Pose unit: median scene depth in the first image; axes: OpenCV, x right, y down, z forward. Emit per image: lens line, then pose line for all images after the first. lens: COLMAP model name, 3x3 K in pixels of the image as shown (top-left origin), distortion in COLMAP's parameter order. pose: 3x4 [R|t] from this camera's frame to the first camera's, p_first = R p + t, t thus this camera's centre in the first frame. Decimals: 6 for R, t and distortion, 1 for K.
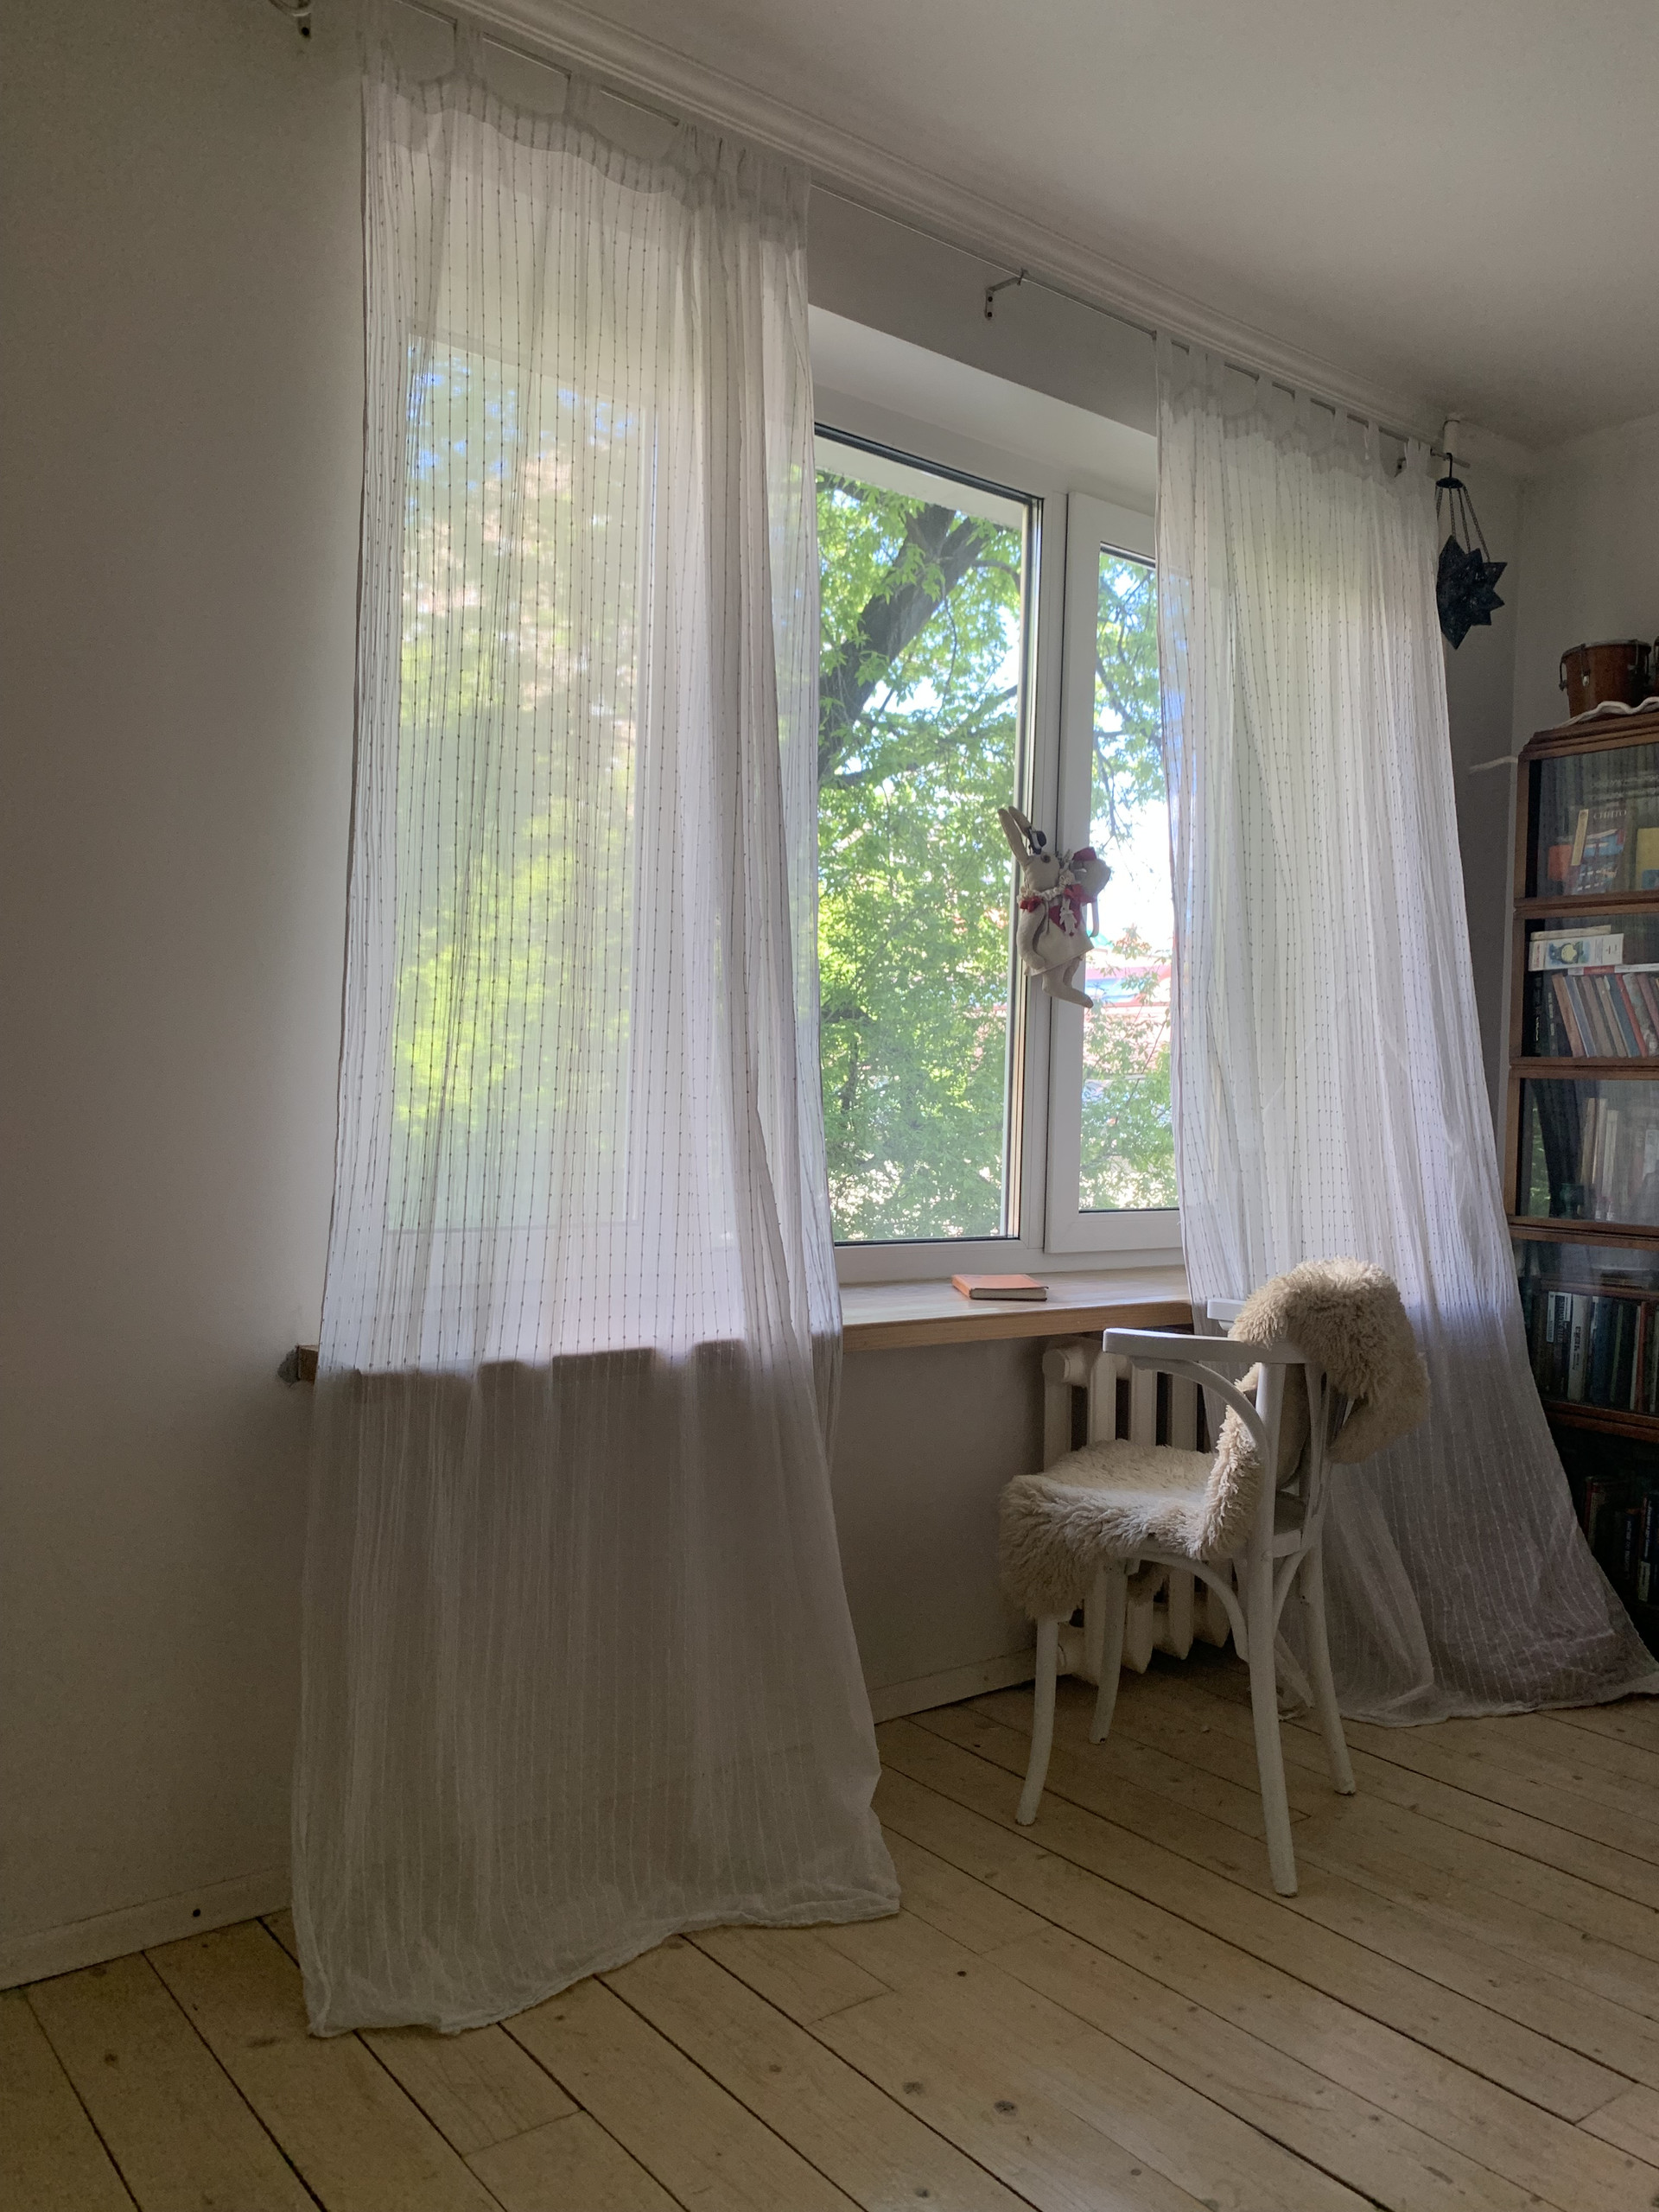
lens RADIAL K [[1695.1, 0, 839.6], [0, 1695.1, 1105.7], [0, 0, 1]] dist [0.061064, -0.084126]
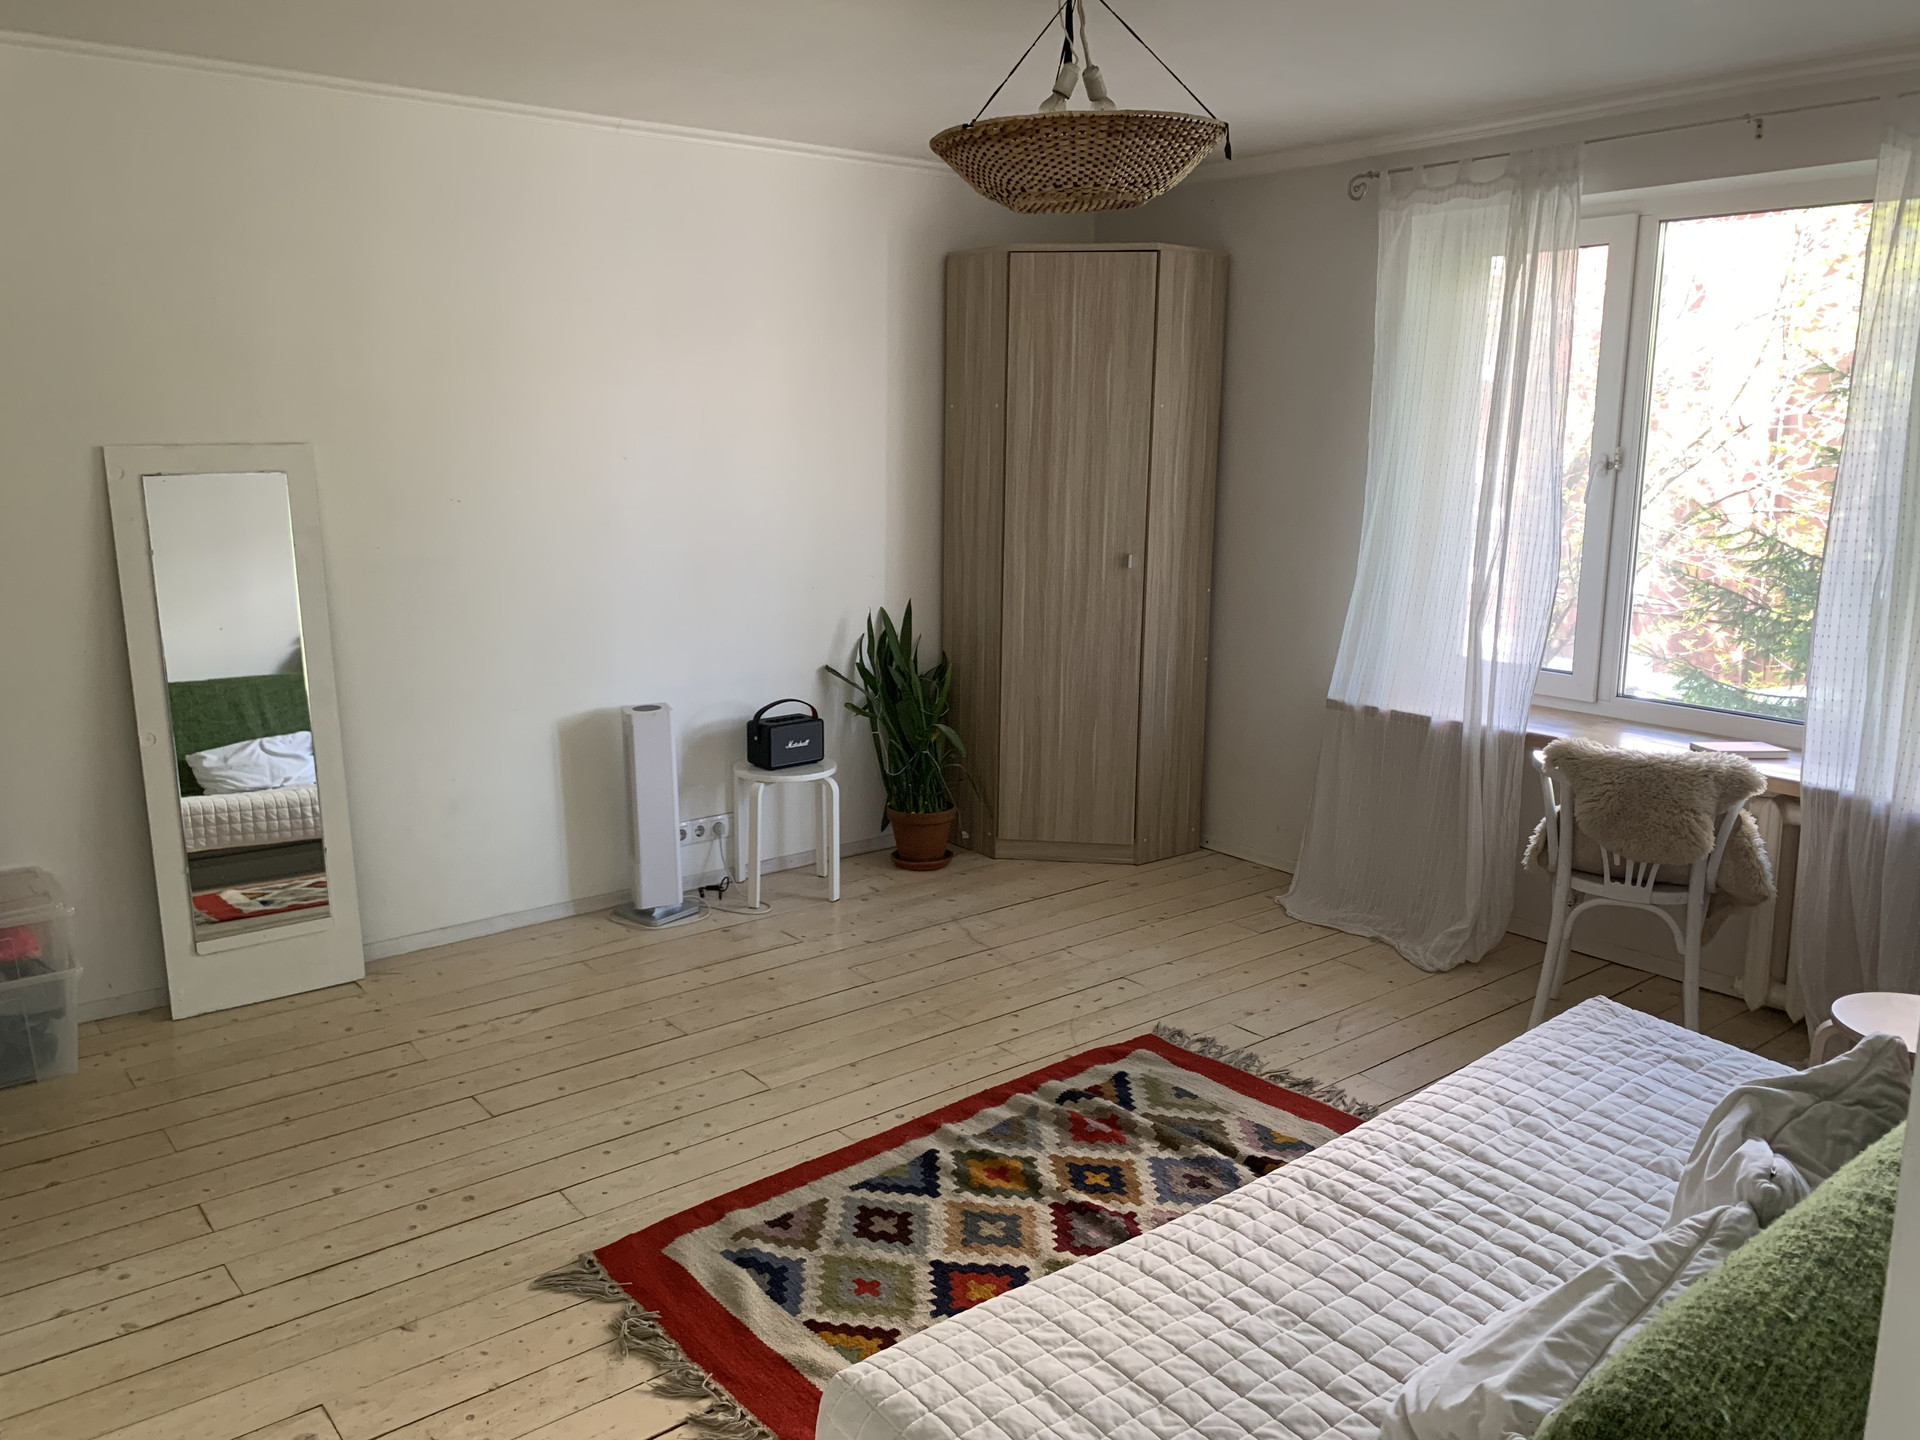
lens RADIAL K [[1470.1, 0, 960.0], [0, 1470.1, 720.0], [0, 0, 1]] dist [0.075941, -0.075244]
pose [[0.016178, 0.177794, -0.983935, 1.871997], [-0.013718, 0.984010, 0.177582, -0.207163], [0.999775, 0.010624, 0.018358, 0.302090]]
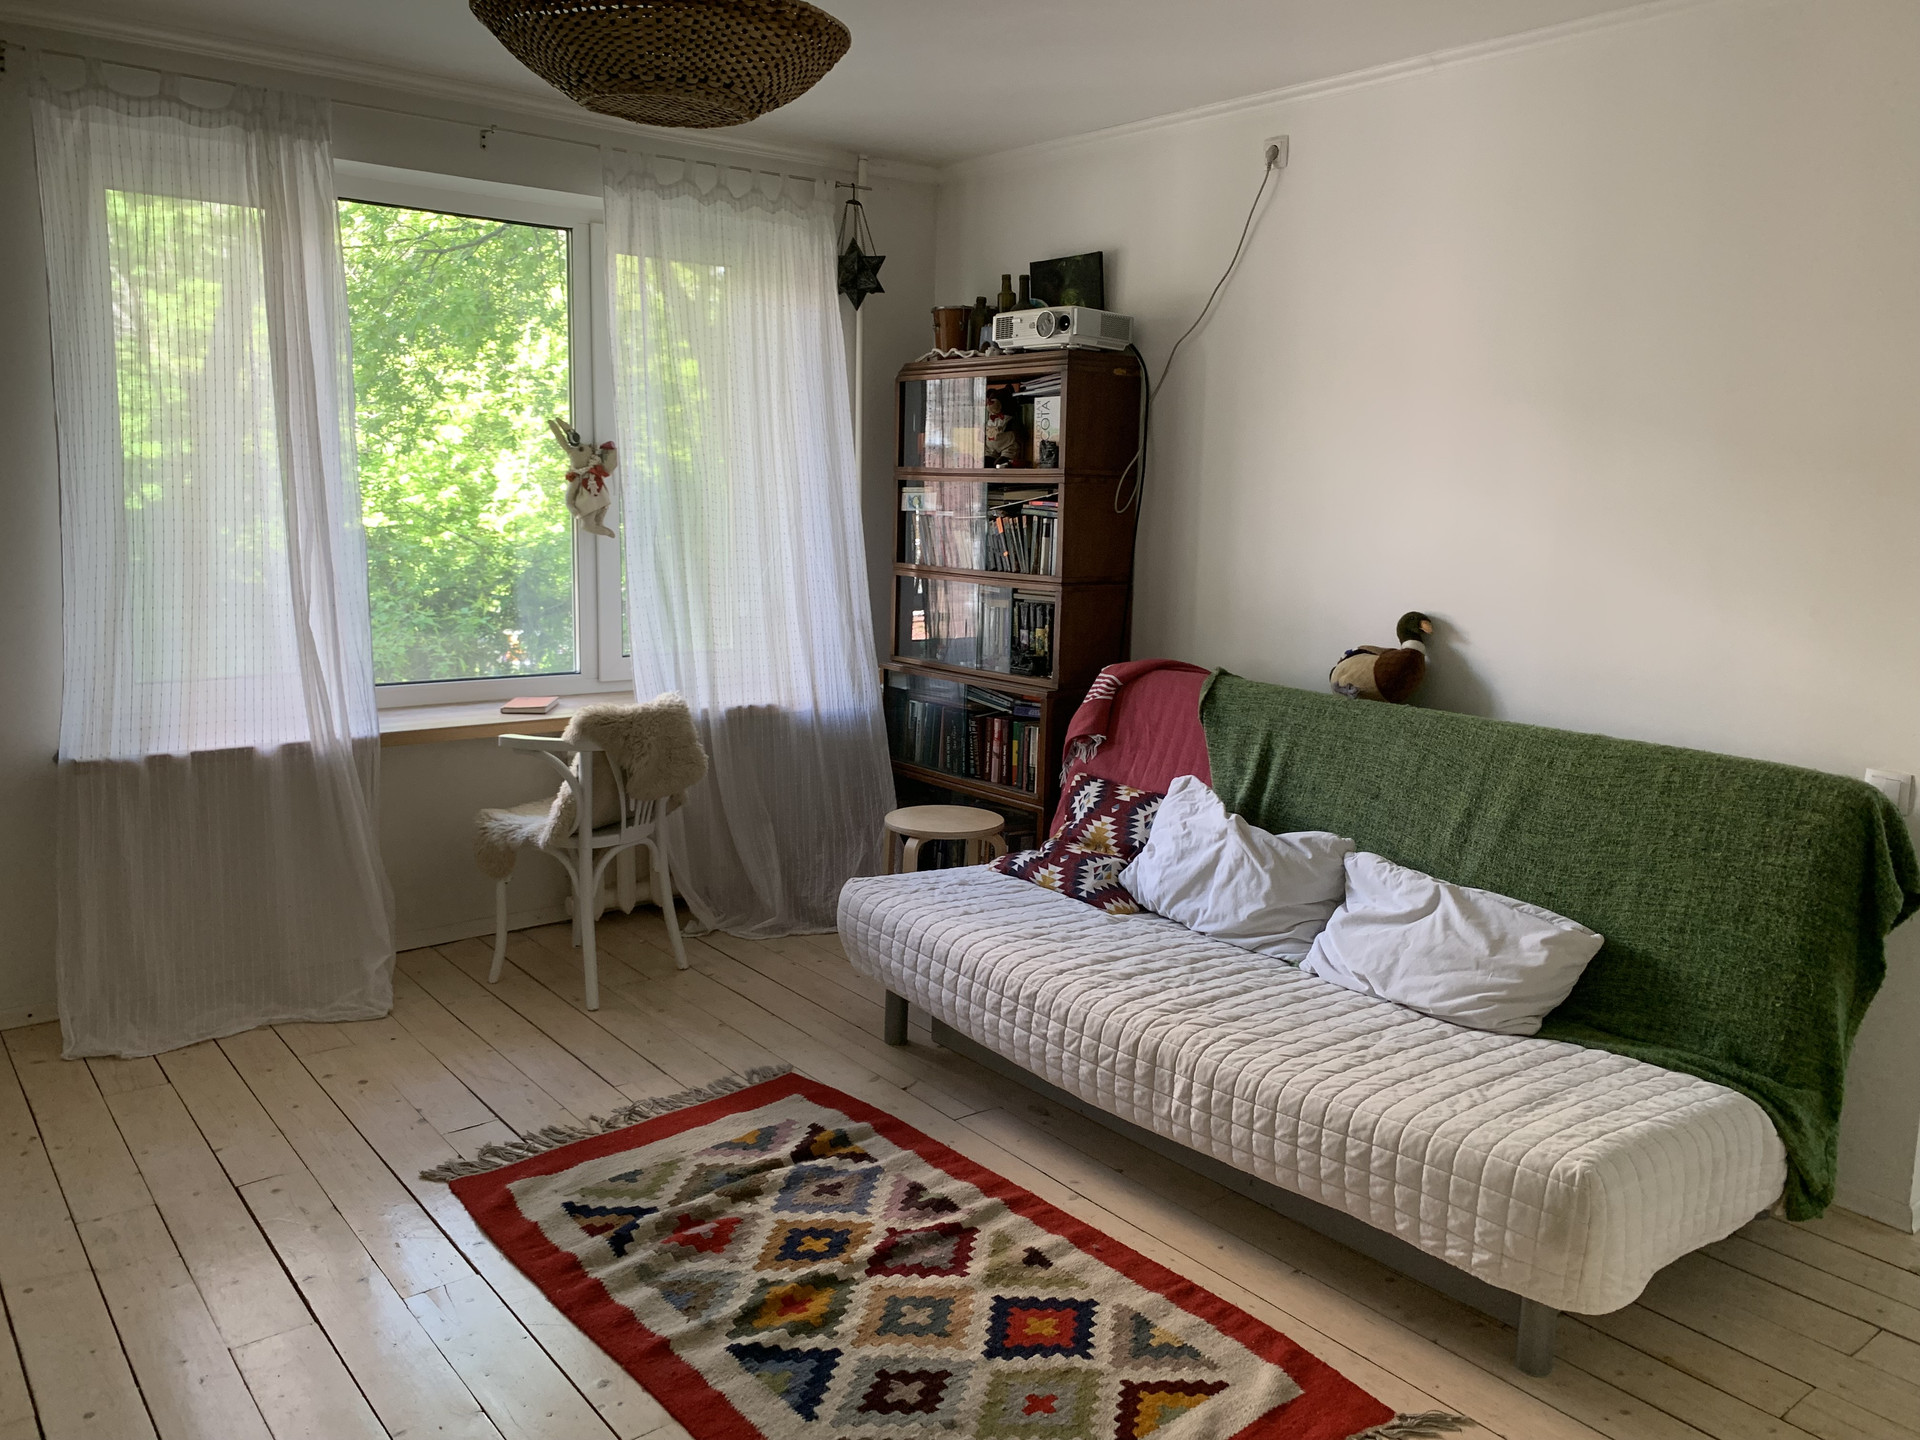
lens RADIAL K [[1502.6, 0, 947.3], [0, 1502.6, 693.3], [0, 0, 1]] dist [0.089329, -0.086692]
pose [[0.999985, 0.002256, 0.004991, 0.673443], [-0.002941, 0.989909, 0.141675, -0.168496], [-0.004621, -0.141687, 0.989901, -0.732314]]
